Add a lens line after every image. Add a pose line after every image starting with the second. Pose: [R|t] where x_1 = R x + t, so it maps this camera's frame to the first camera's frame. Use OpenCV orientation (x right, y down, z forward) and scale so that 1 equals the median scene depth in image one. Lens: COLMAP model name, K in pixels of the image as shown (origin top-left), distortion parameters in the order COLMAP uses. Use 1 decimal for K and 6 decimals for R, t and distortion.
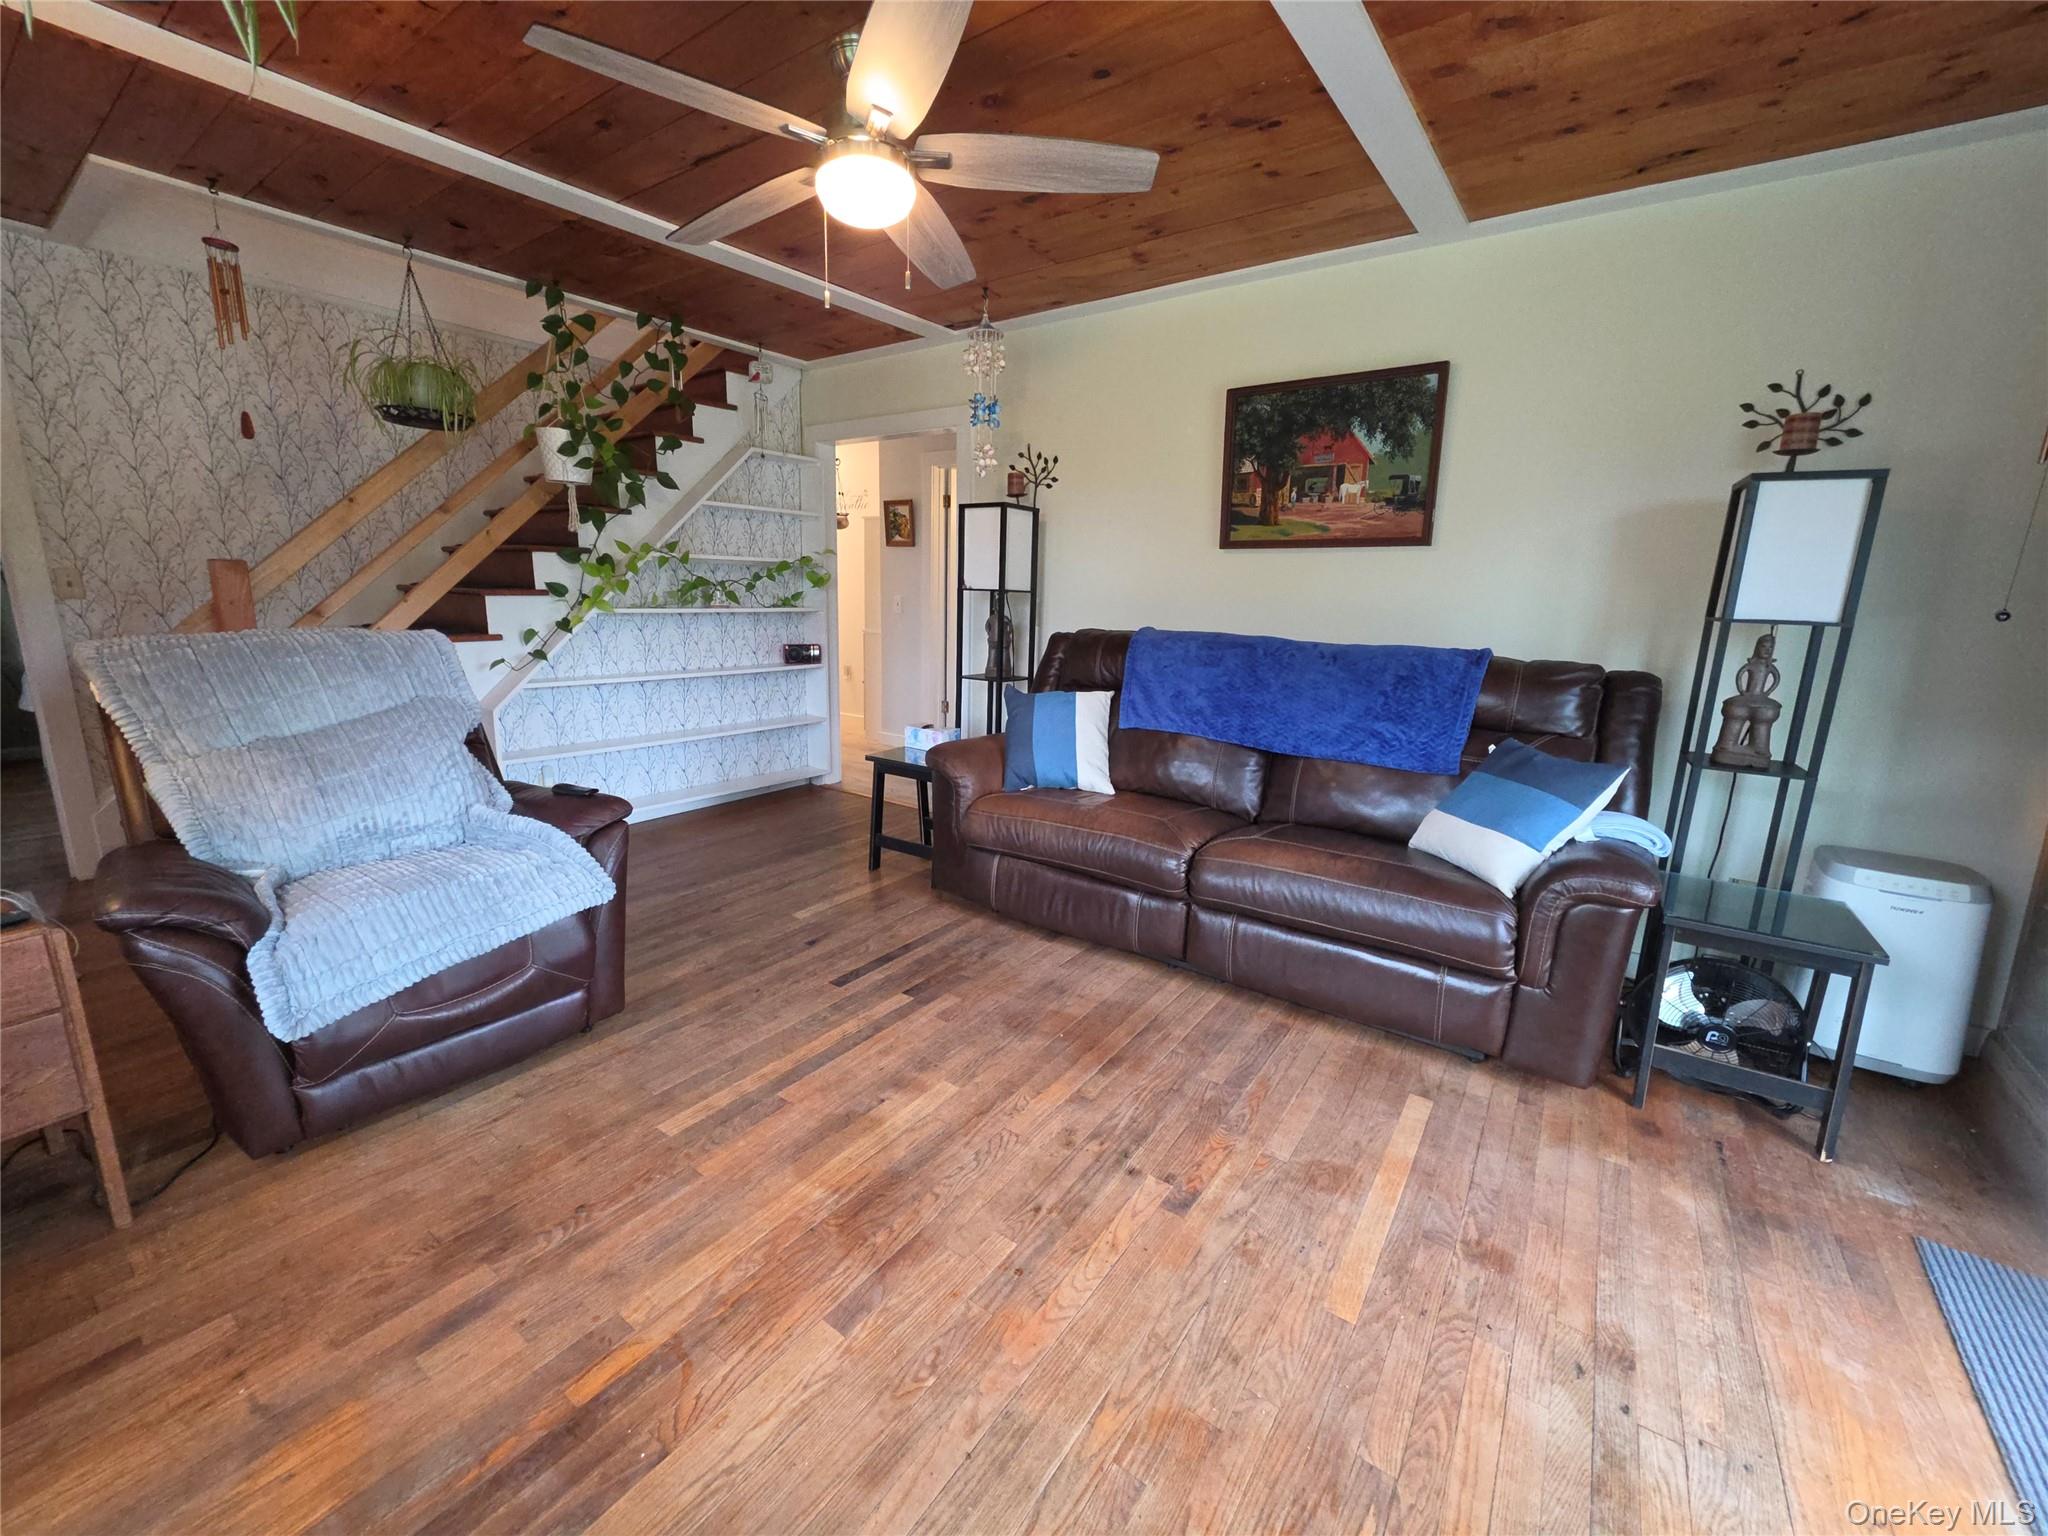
lens RADIAL K [[821.8, 0, 1026.0], [0, 821.8, 755.7], [0, 0, 1]] dist [-0.006036, 0.000382]
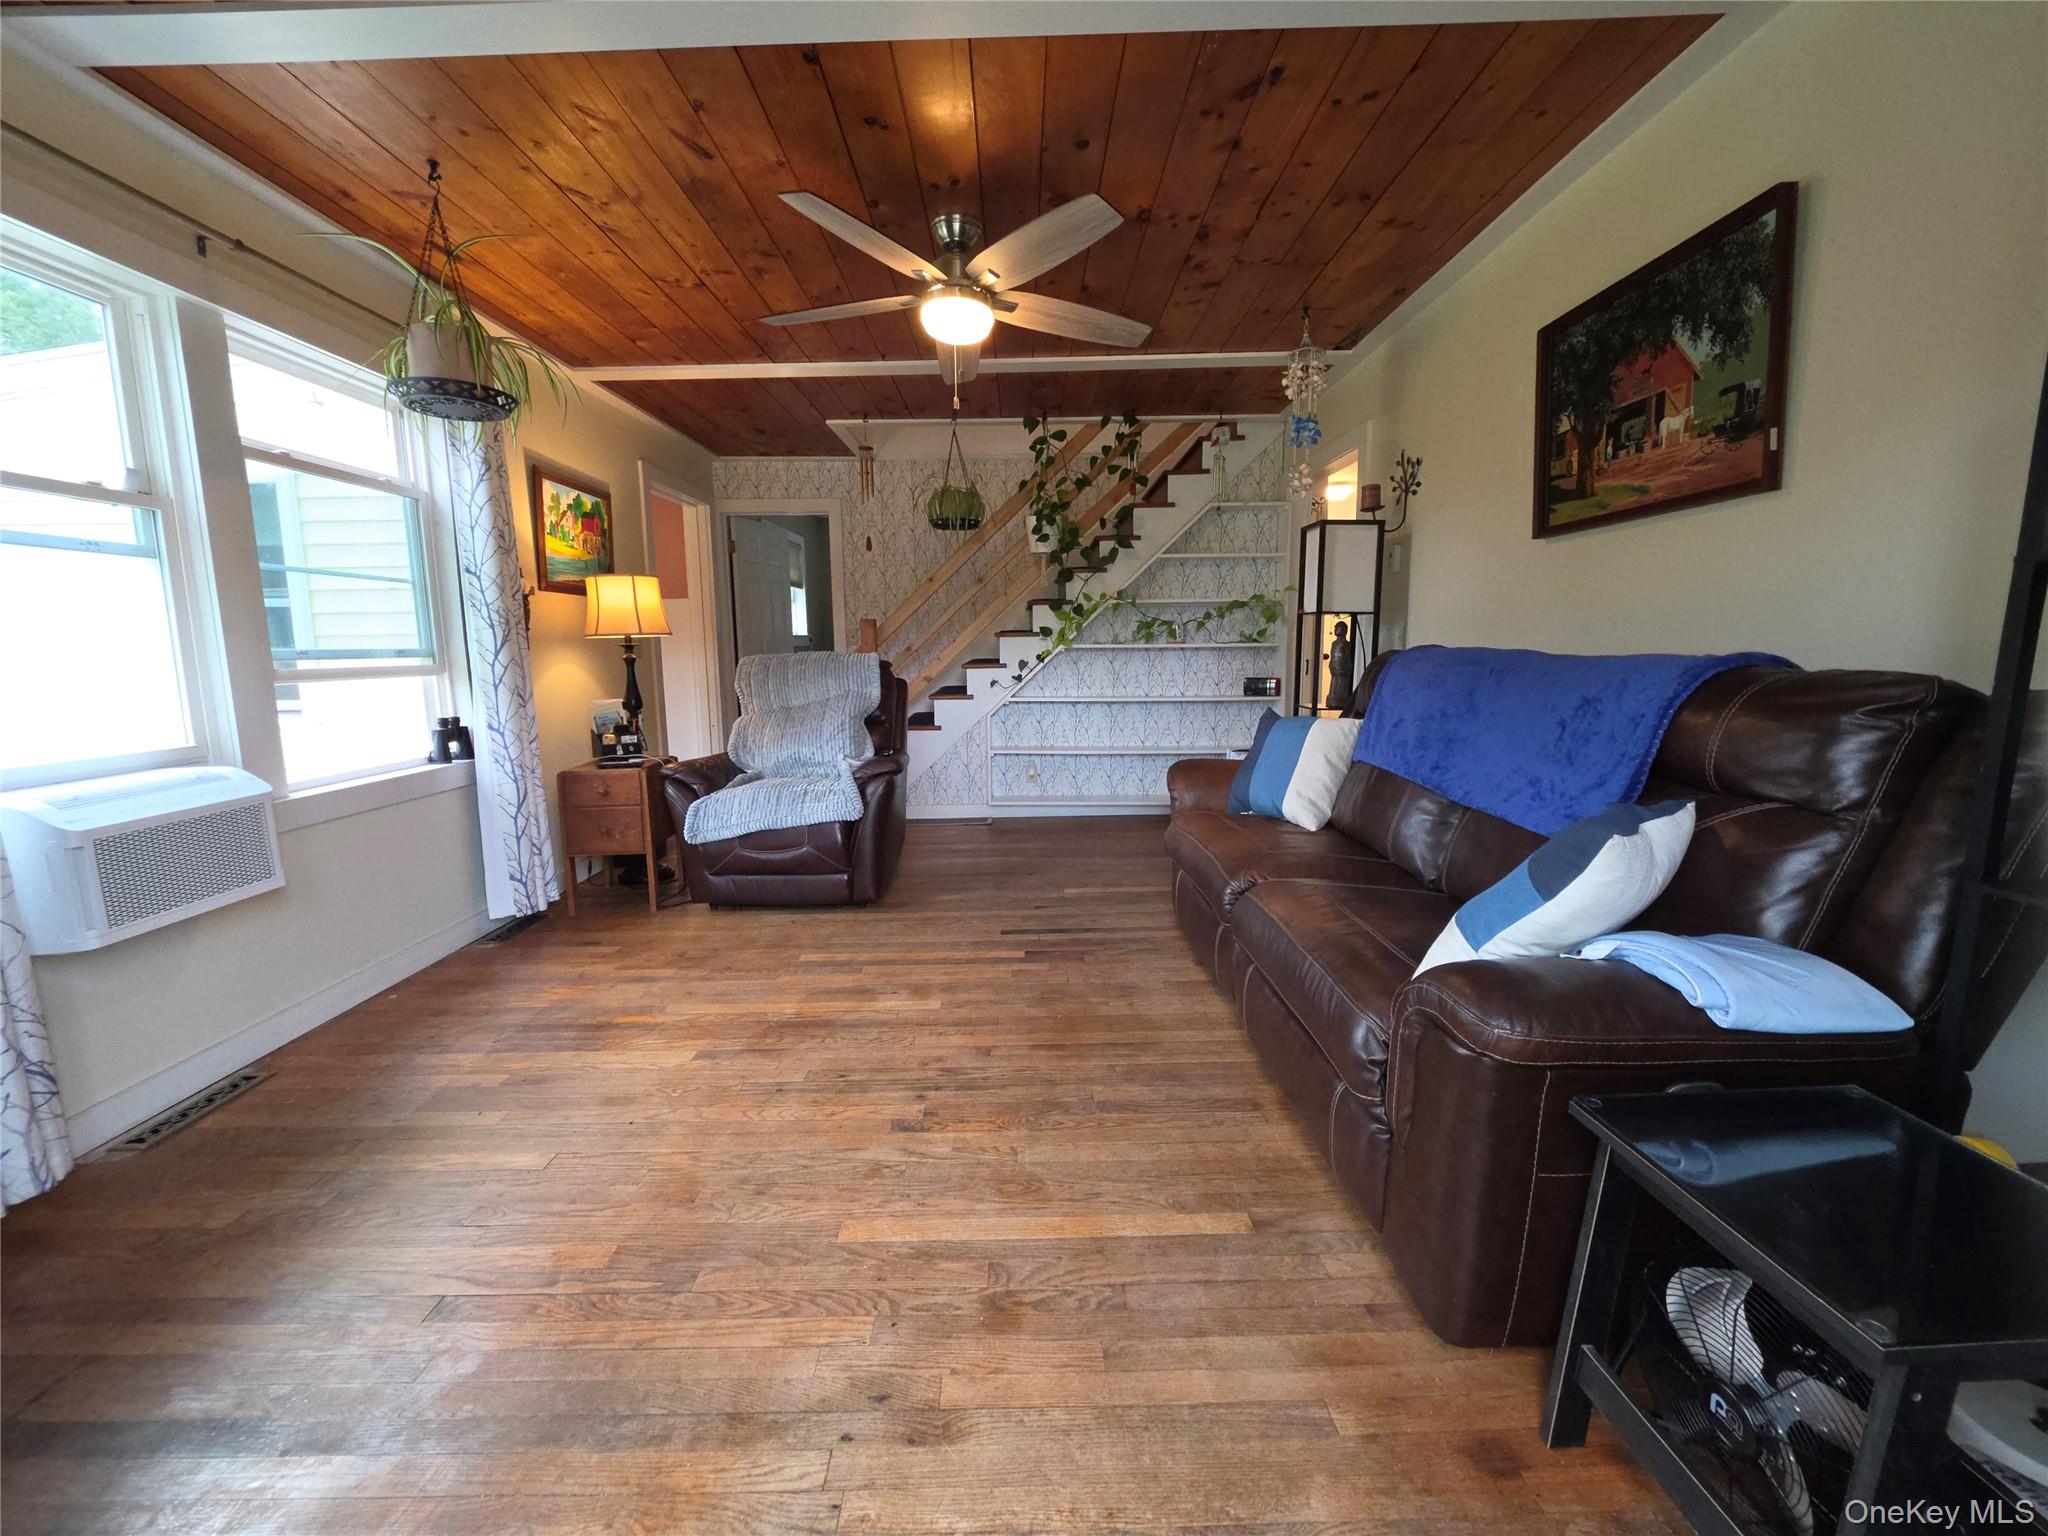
lens RADIAL K [[821.8, 0, 1026.0], [0, 821.8, 755.7], [0, 0, 1]] dist [-0.006036, 0.000382]
pose [[0.584953, 0.079861, -0.807126, 0.667508], [-0.137076, 0.990560, -0.001333, 0.010762], [0.799400, 0.111418, 0.590378, 0.235878]]
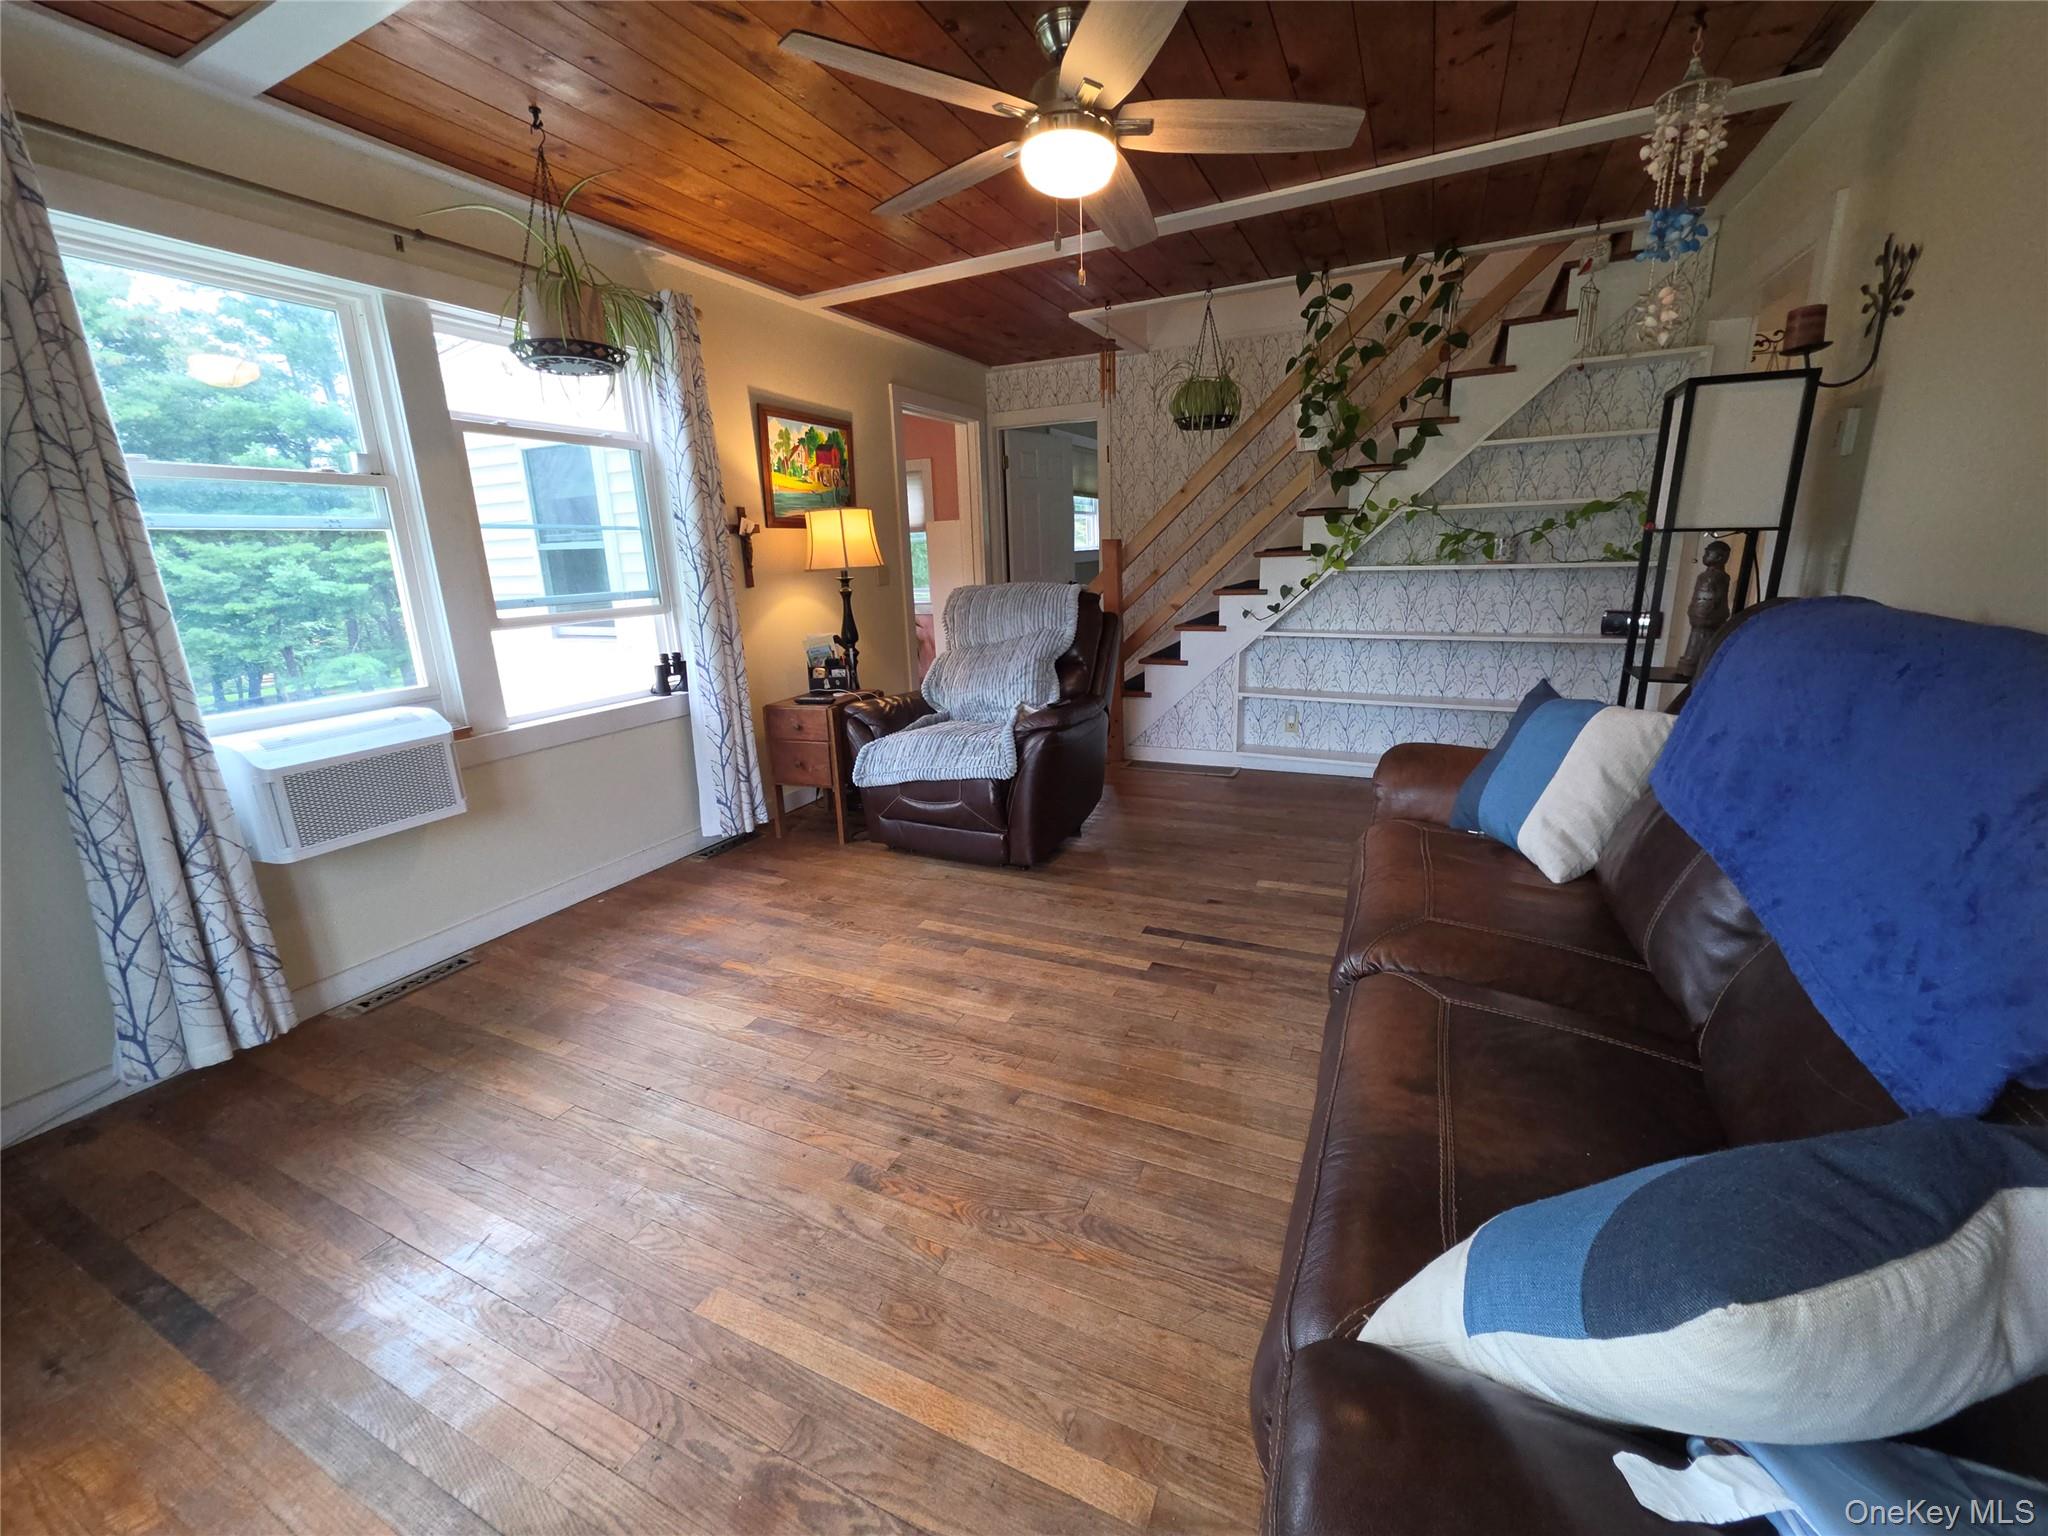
lens RADIAL K [[821.8, 0, 1026.0], [0, 821.8, 755.7], [0, 0, 1]] dist [-0.006036, 0.000382]
pose [[0.169732, 0.210472, -0.962753, 0.615169], [-0.159819, 0.969874, 0.183853, -0.092121], [0.972445, 0.122661, 0.198256, 0.539157]]
